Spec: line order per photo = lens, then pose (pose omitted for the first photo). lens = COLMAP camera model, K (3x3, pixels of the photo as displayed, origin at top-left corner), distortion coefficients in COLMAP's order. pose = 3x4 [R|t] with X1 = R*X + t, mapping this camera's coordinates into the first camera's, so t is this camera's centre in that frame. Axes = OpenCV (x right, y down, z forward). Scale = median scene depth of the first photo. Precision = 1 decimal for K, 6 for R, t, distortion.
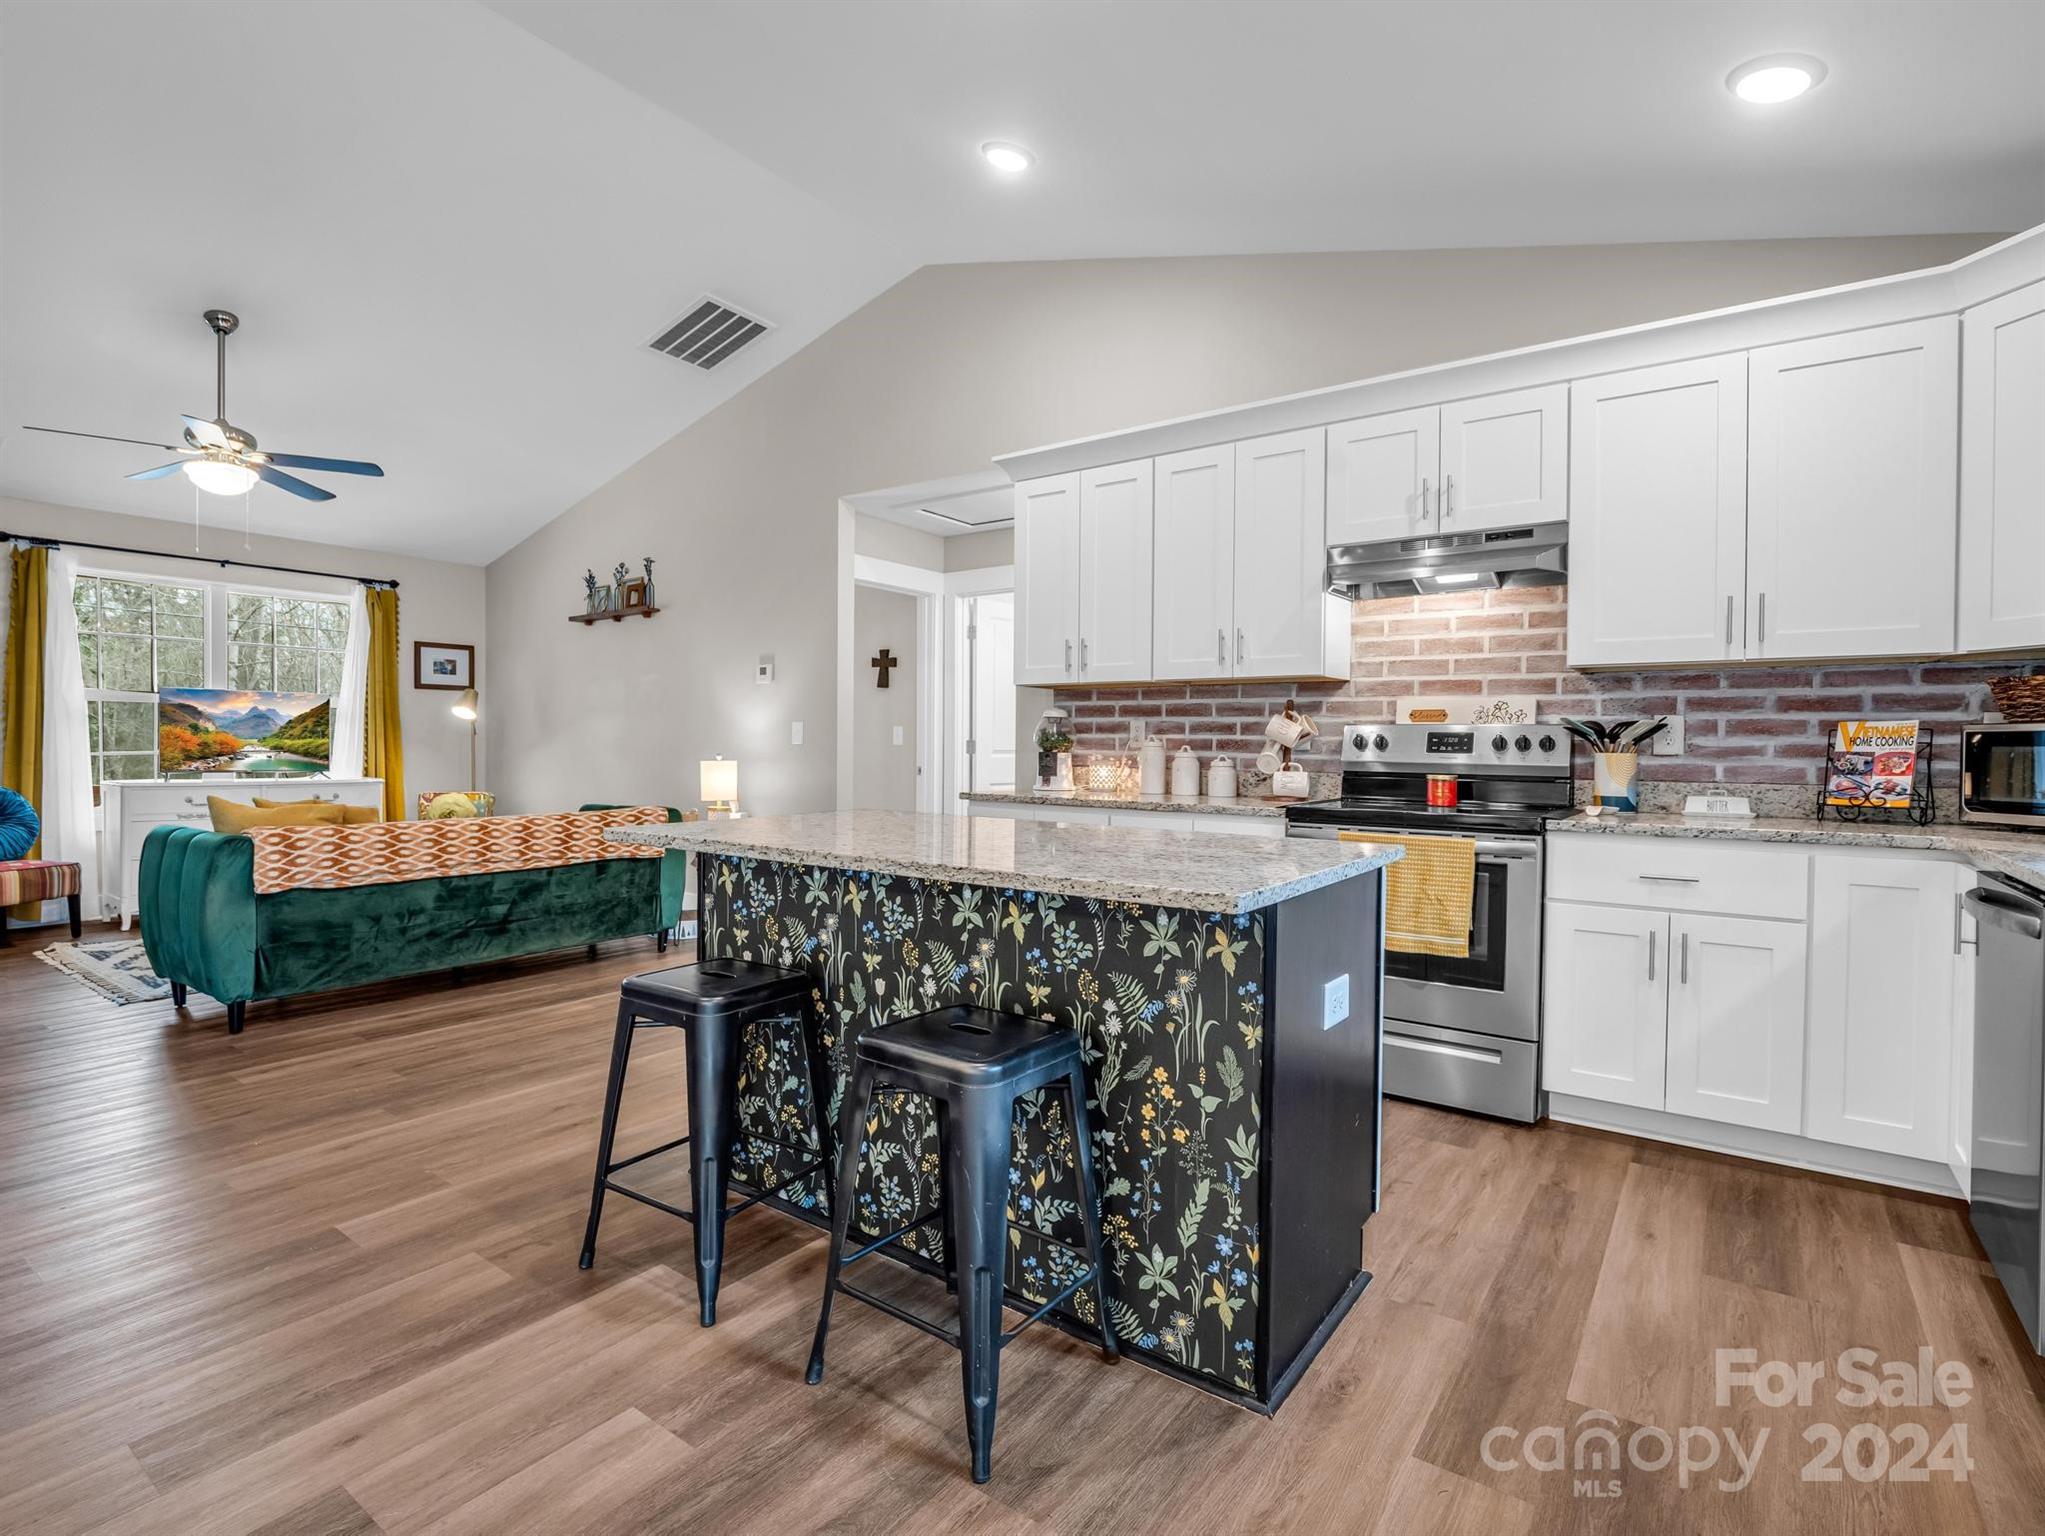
lens RADIAL K [[1009.1, 0, 998.5], [0, 1009.1, 762.4], [0, 0, 1]] dist [0.001509, -0.015760]
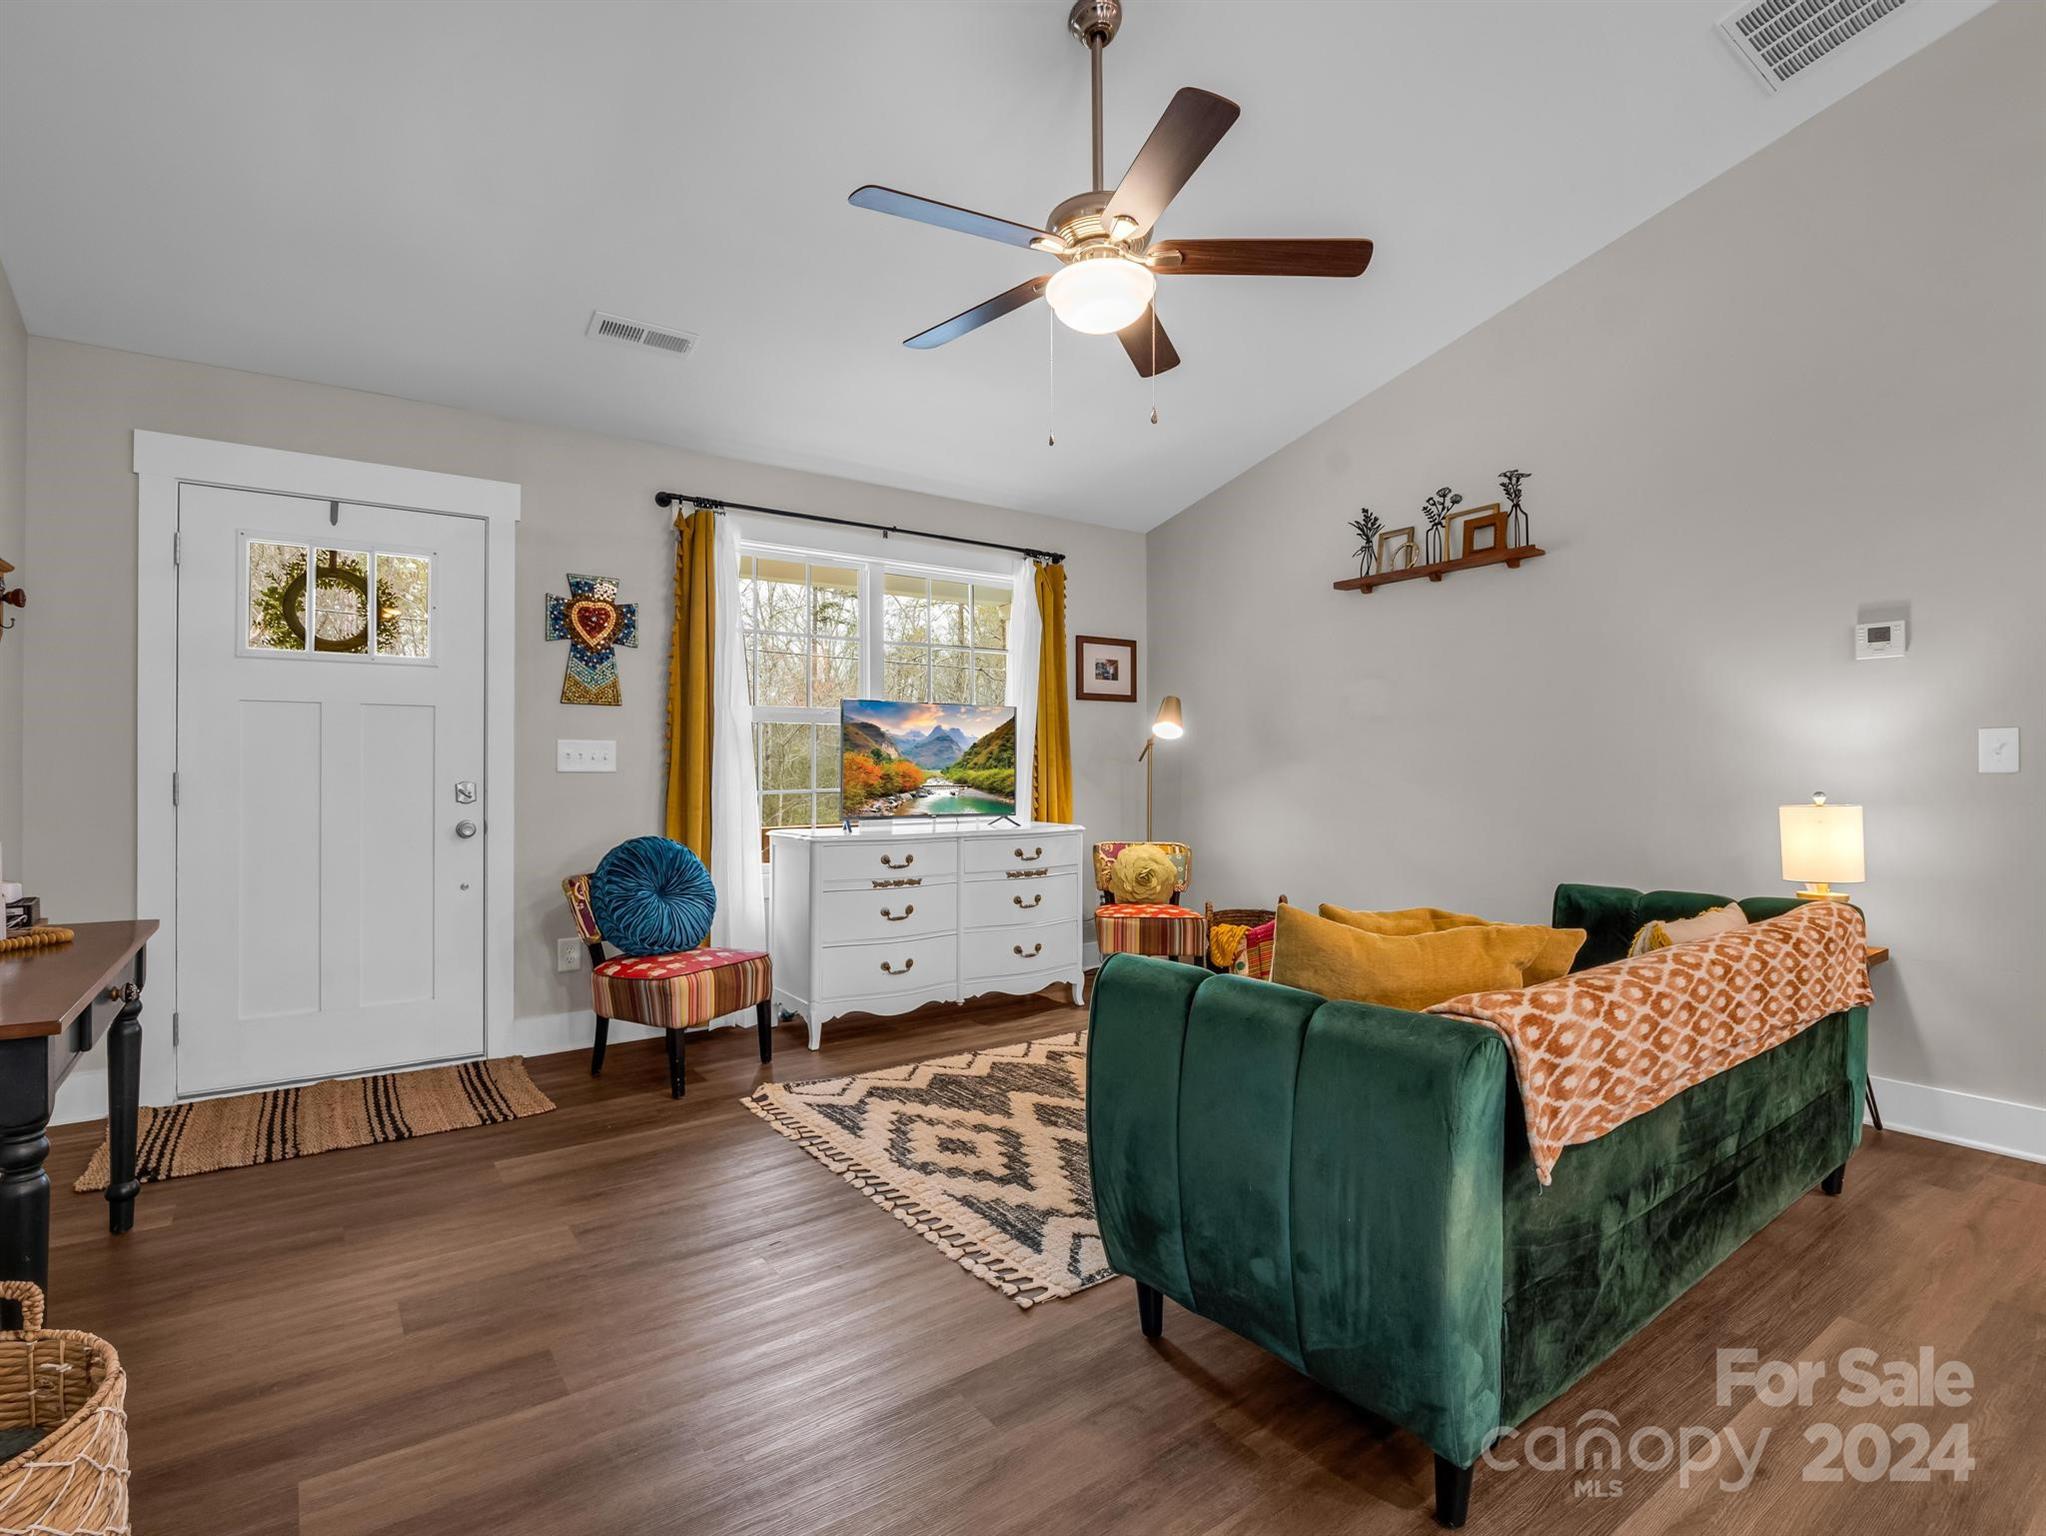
lens RADIAL K [[1009.3, 0, 986.7], [0, 1009.3, 766.0], [0, 0, 1]] dist [-0.002278, -0.000498]
pose [[0.946698, -0.008876, -0.322001, -0.882217], [0.002607, 0.999799, -0.019893, -0.021386], [0.322113, 0.017993, 0.946530, 0.609779]]
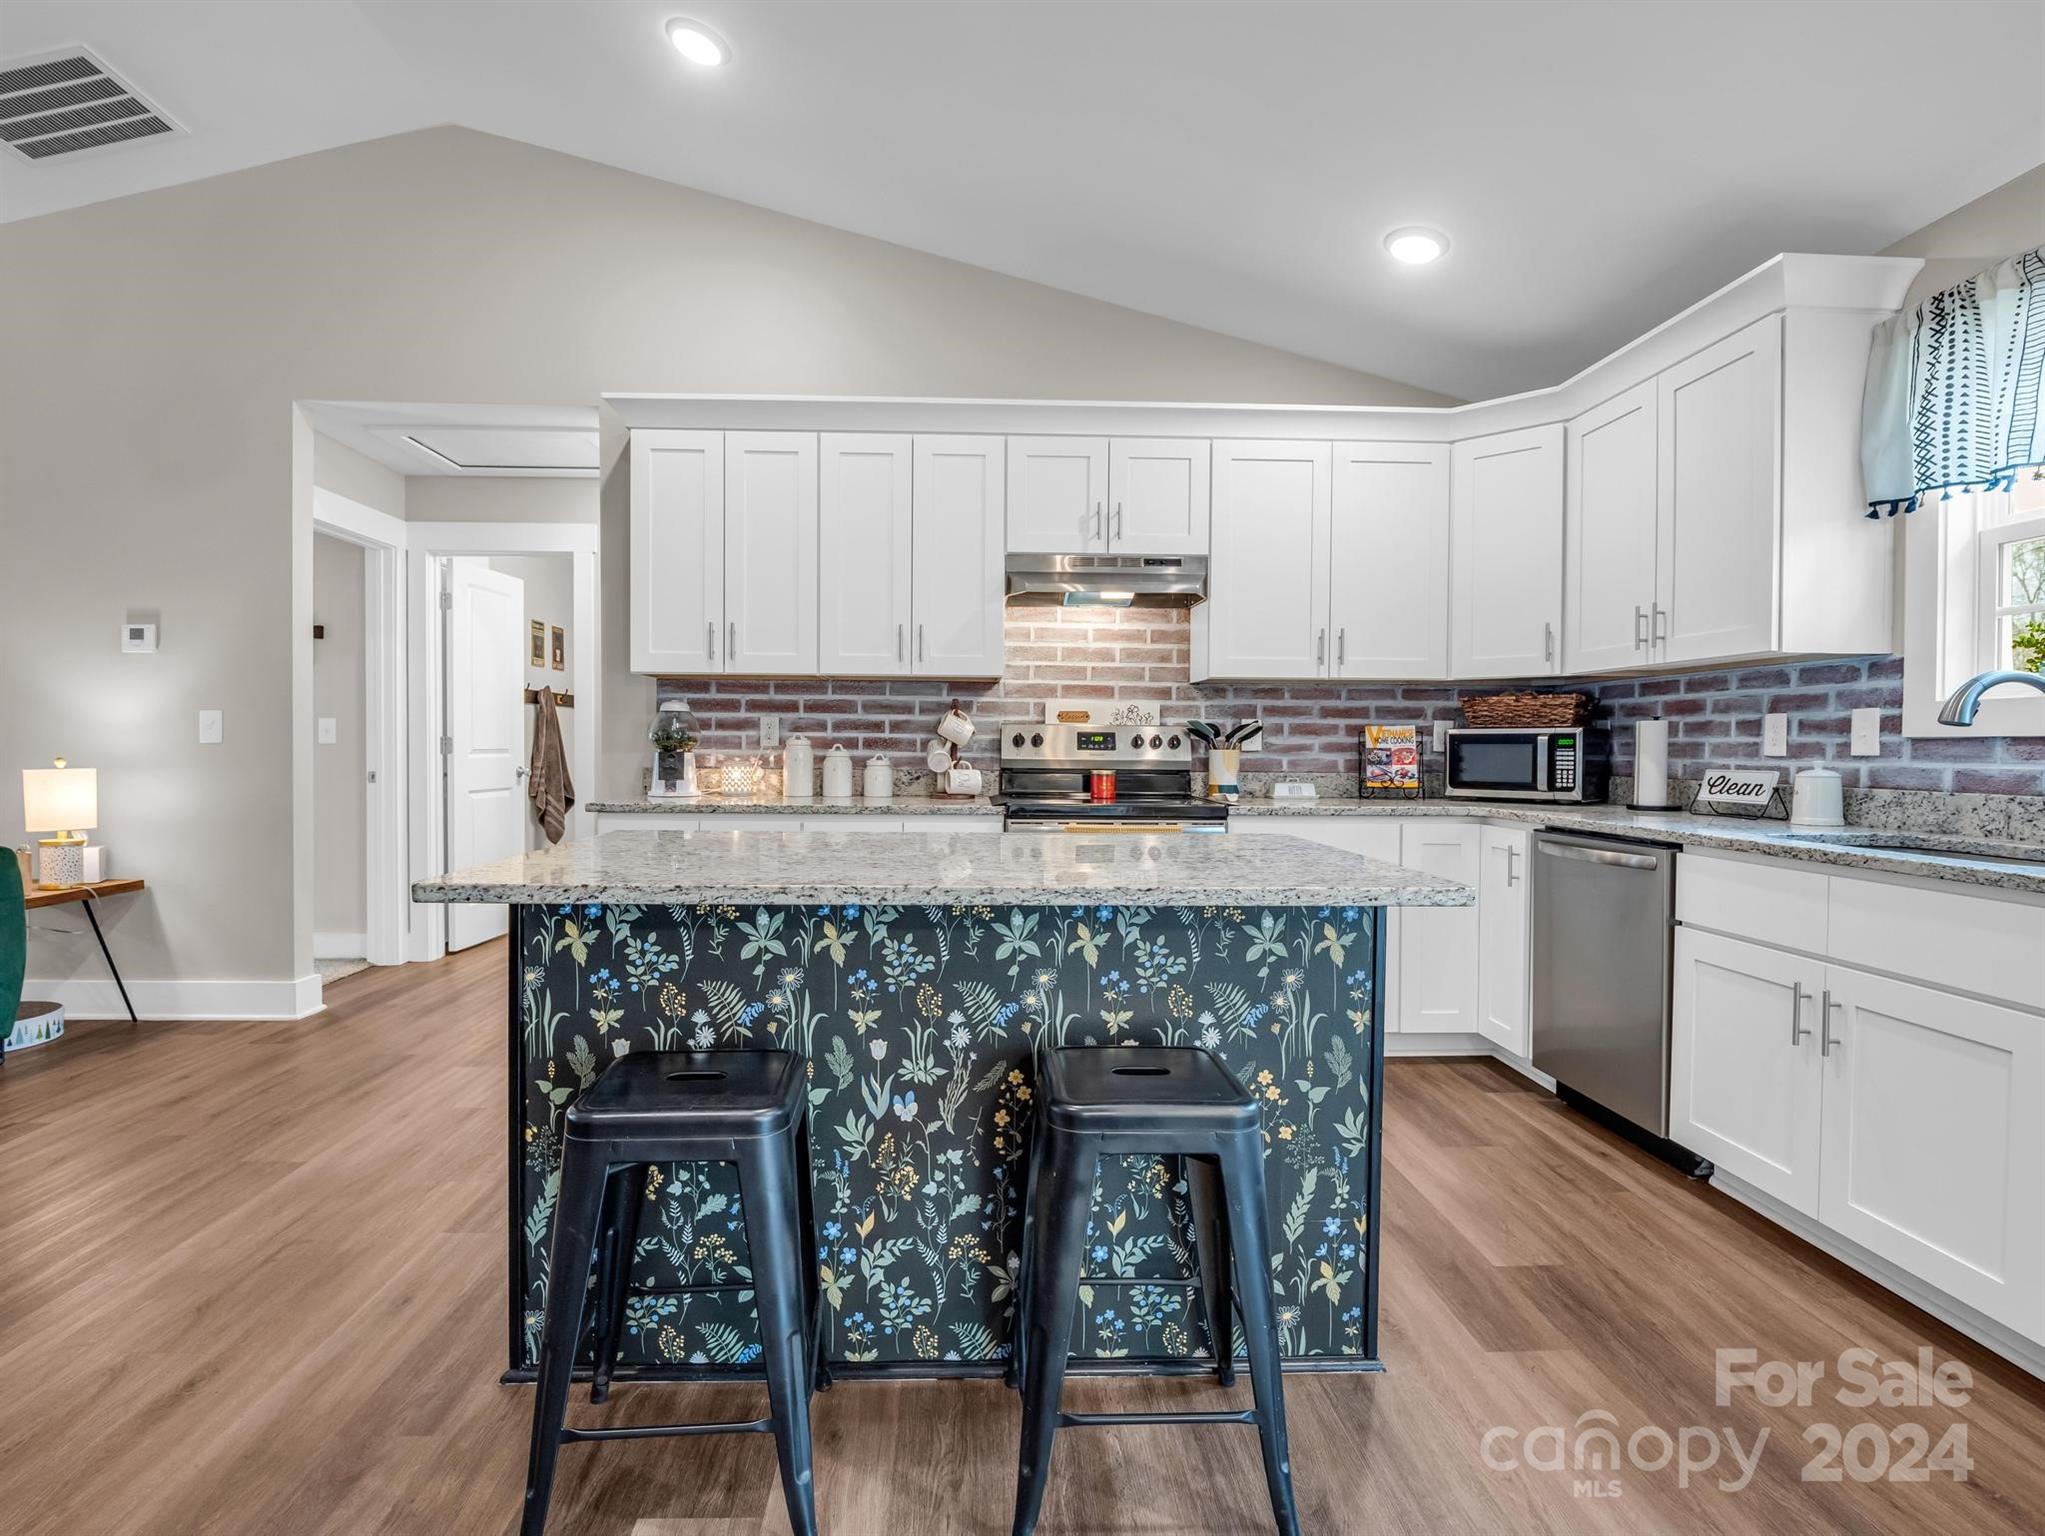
lens RADIAL K [[1009.1, 0, 998.5], [0, 1009.1, 762.4], [0, 0, 1]] dist [0.001509, -0.015760]
pose [[0.777434, -0.014415, 0.628799, -0.361429], [0.011305, 0.999896, 0.008945, -0.007729], [-0.628862, 0.000154, 0.777517, 0.210771]]
